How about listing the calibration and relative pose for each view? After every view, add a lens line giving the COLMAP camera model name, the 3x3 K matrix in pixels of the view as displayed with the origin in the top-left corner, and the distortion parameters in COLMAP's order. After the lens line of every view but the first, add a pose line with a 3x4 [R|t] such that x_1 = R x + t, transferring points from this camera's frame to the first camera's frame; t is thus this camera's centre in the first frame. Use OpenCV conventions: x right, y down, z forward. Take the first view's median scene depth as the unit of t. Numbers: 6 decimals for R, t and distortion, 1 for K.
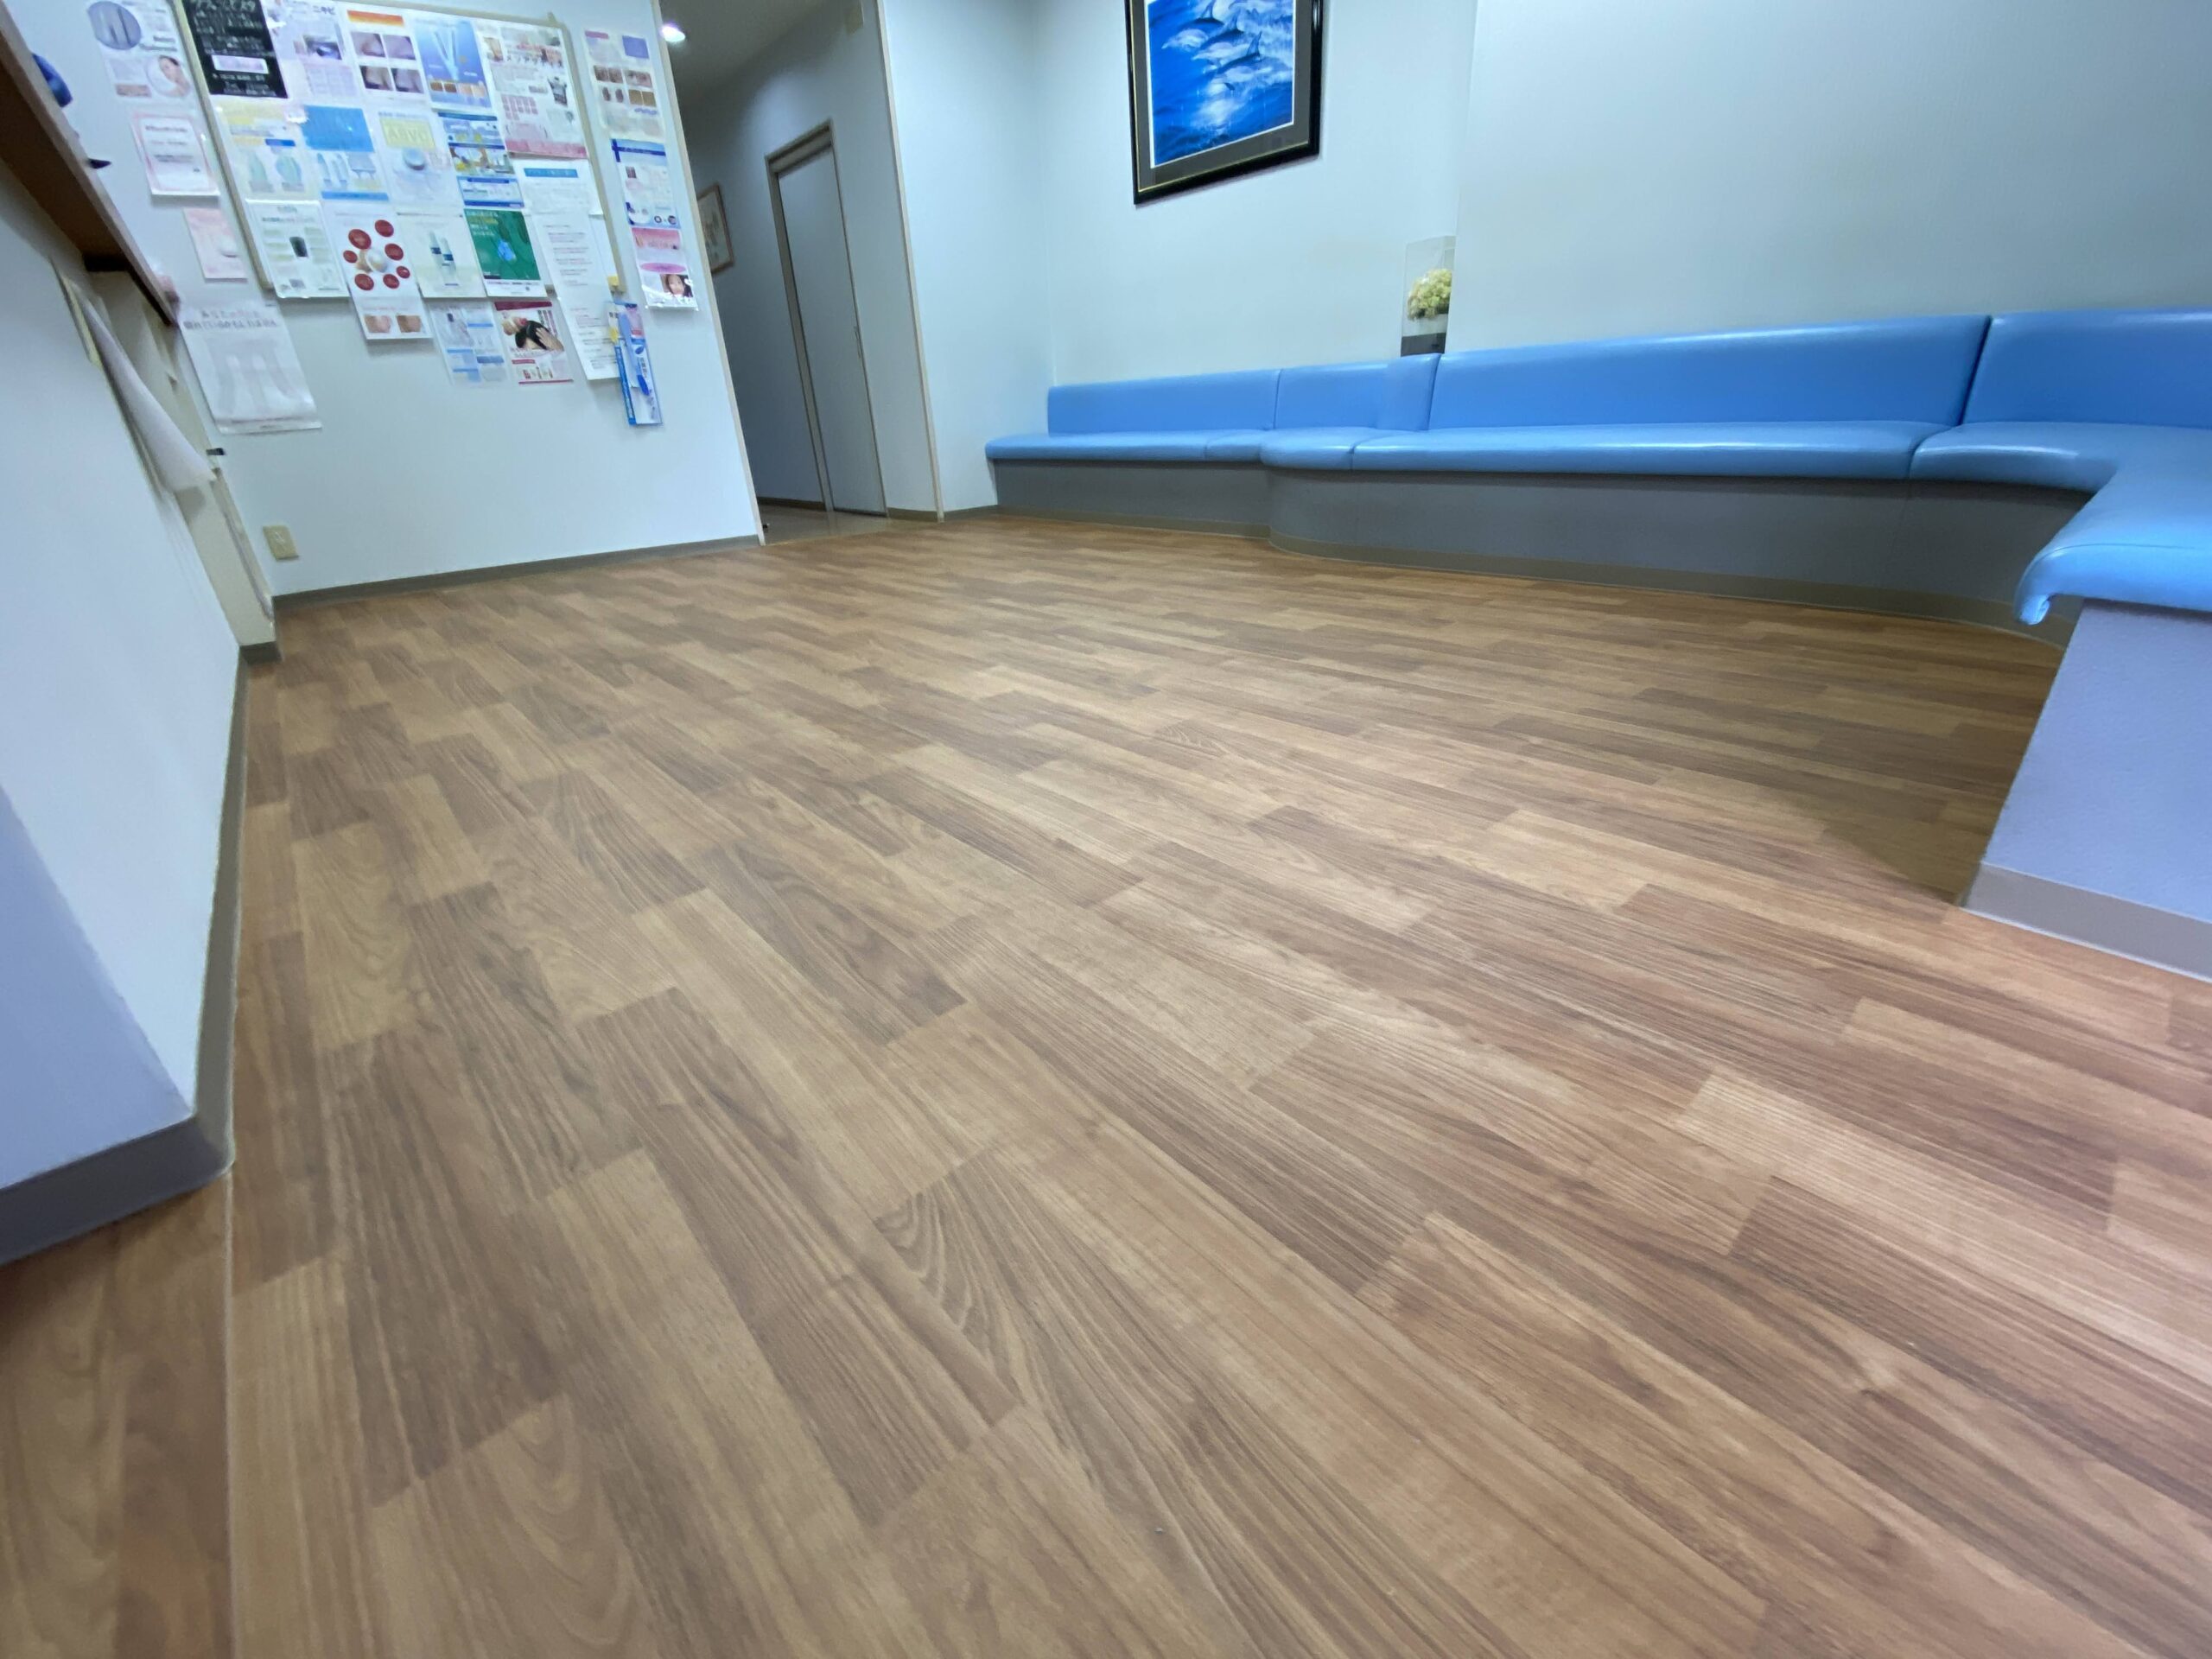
lens RADIAL K [[888.5, 0, 1106.0], [0, 888.5, 829.5], [0, 0, 1]] dist [-0.012292, -0.010170]
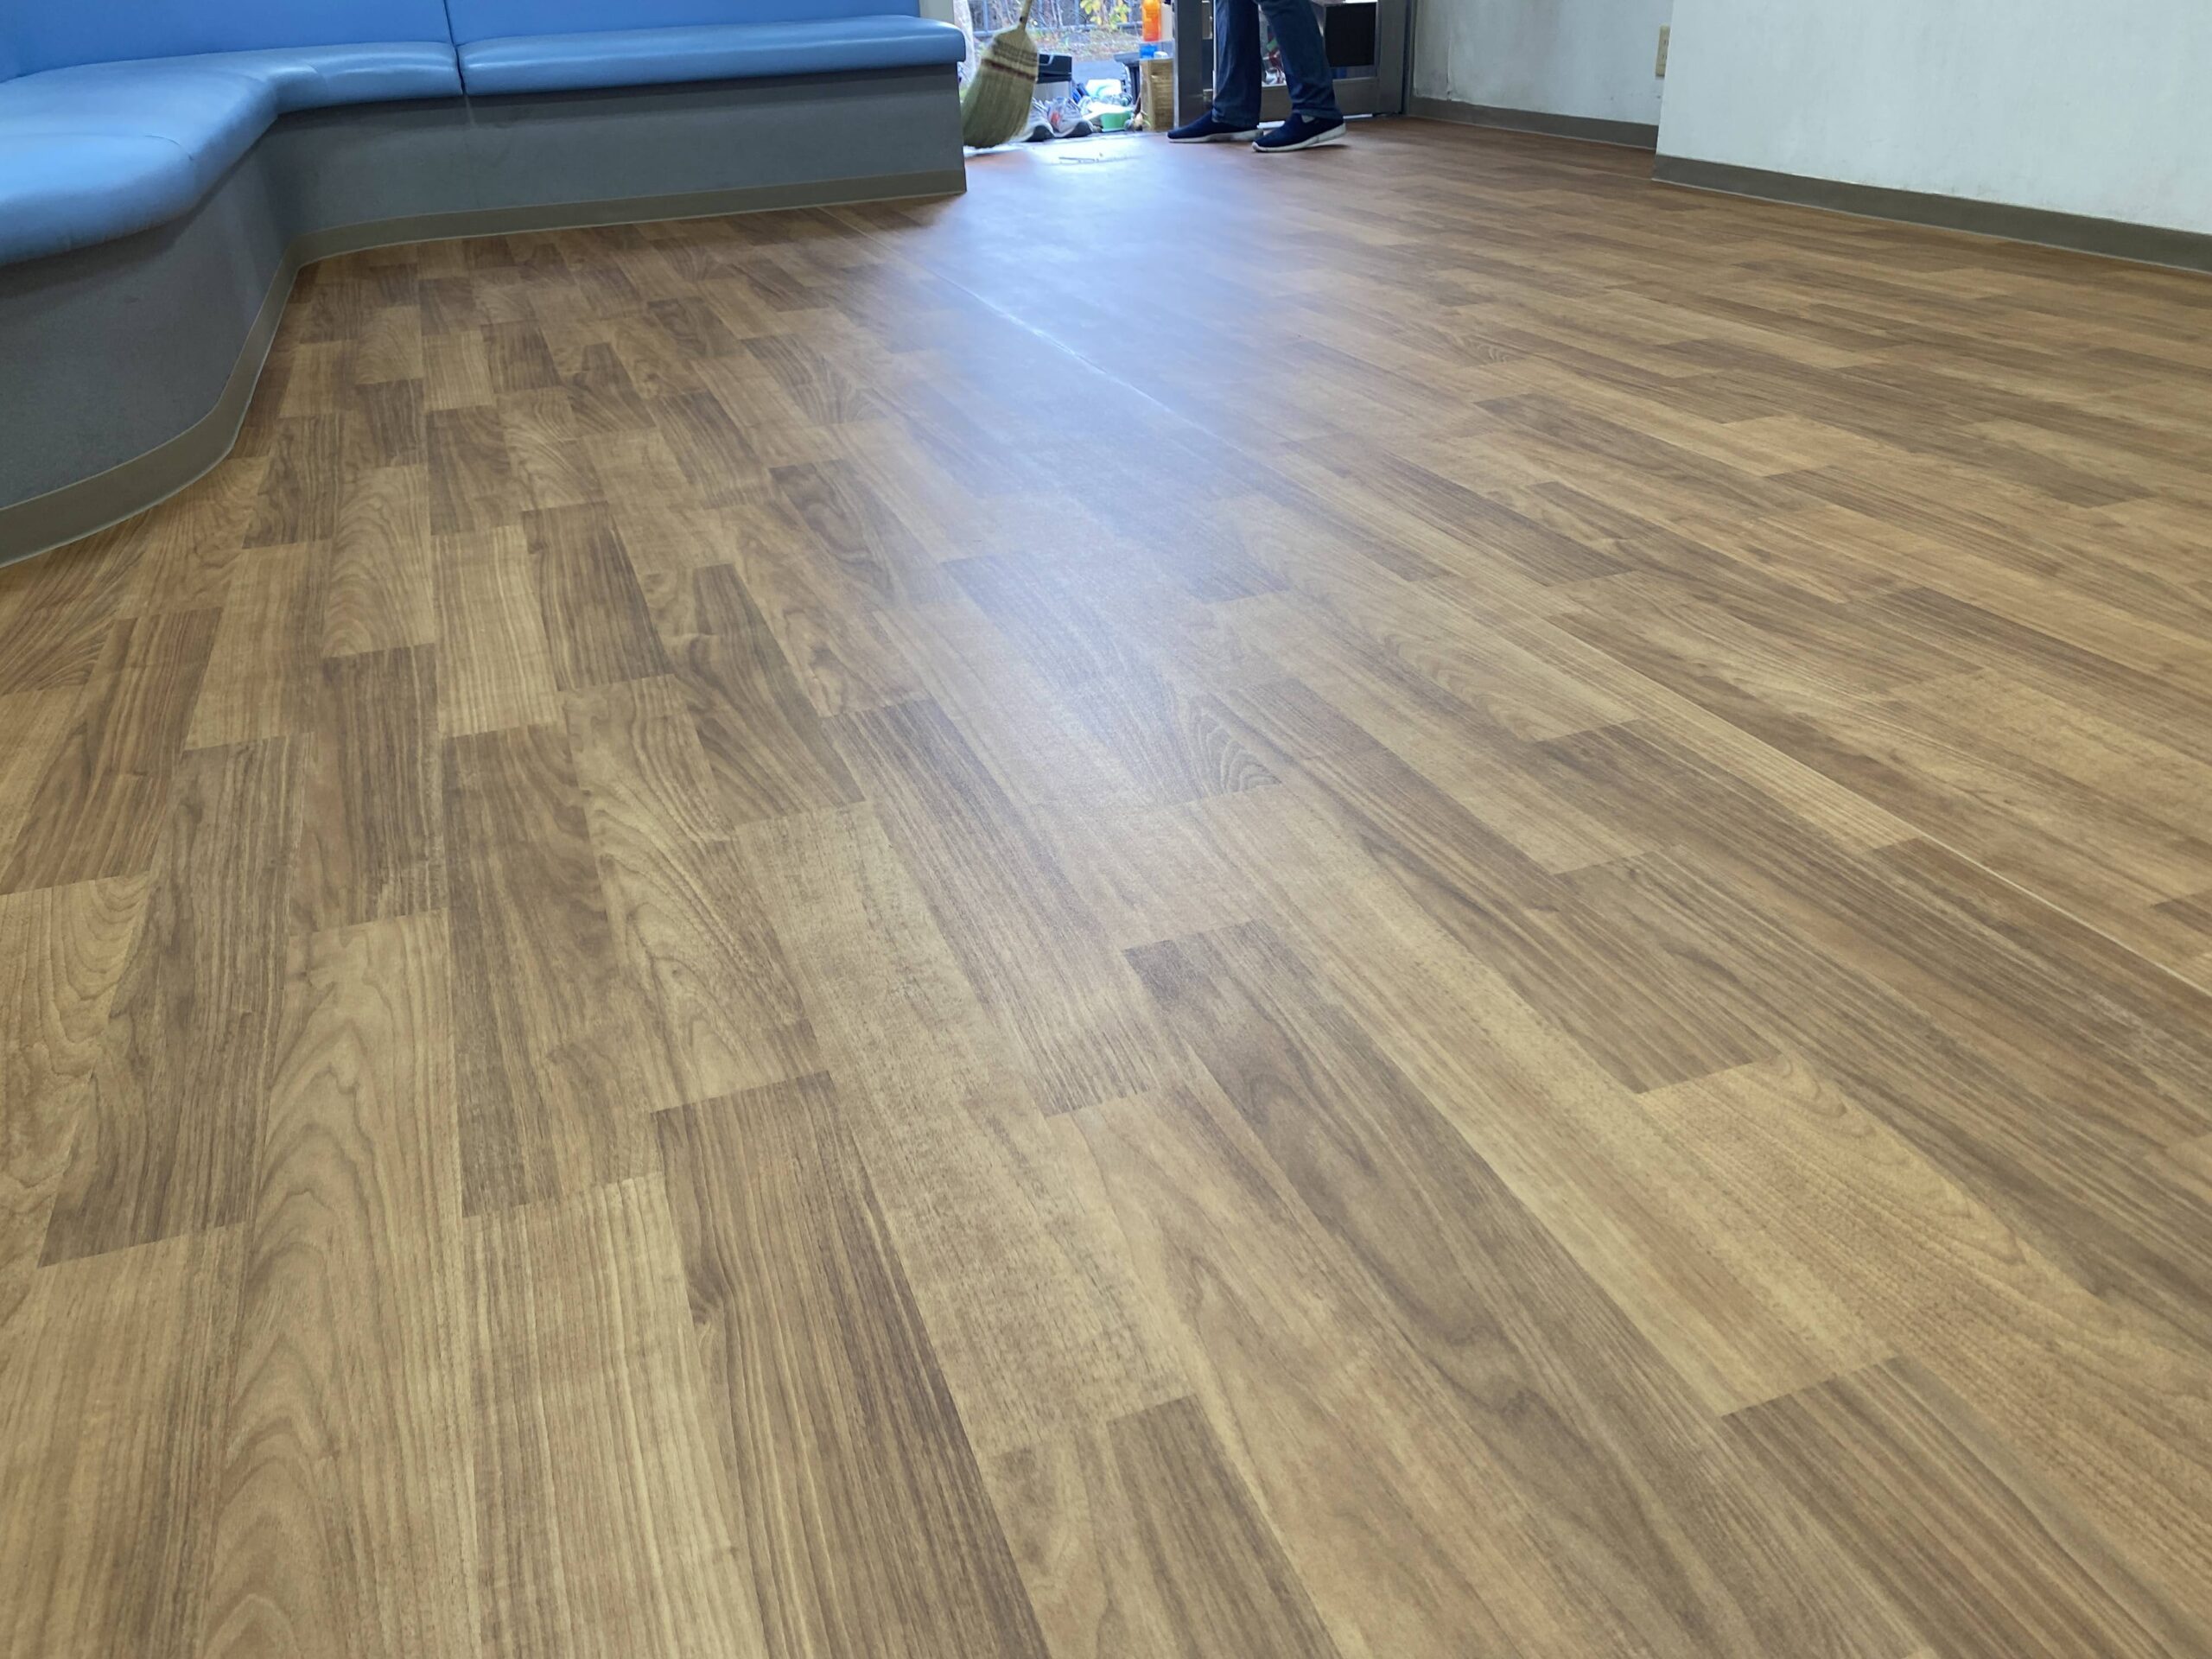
lens RADIAL K [[1700.4, 0, 1114.8], [0, 1700.4, 832.1], [0, 0, 1]] dist [-0.009397, -0.011525]
pose [[-0.933372, -0.093223, 0.346593, -0.554463], [0.214098, 0.630436, 0.746132, -0.751843], [-0.288061, 0.770623, -0.568472, 1.597495]]
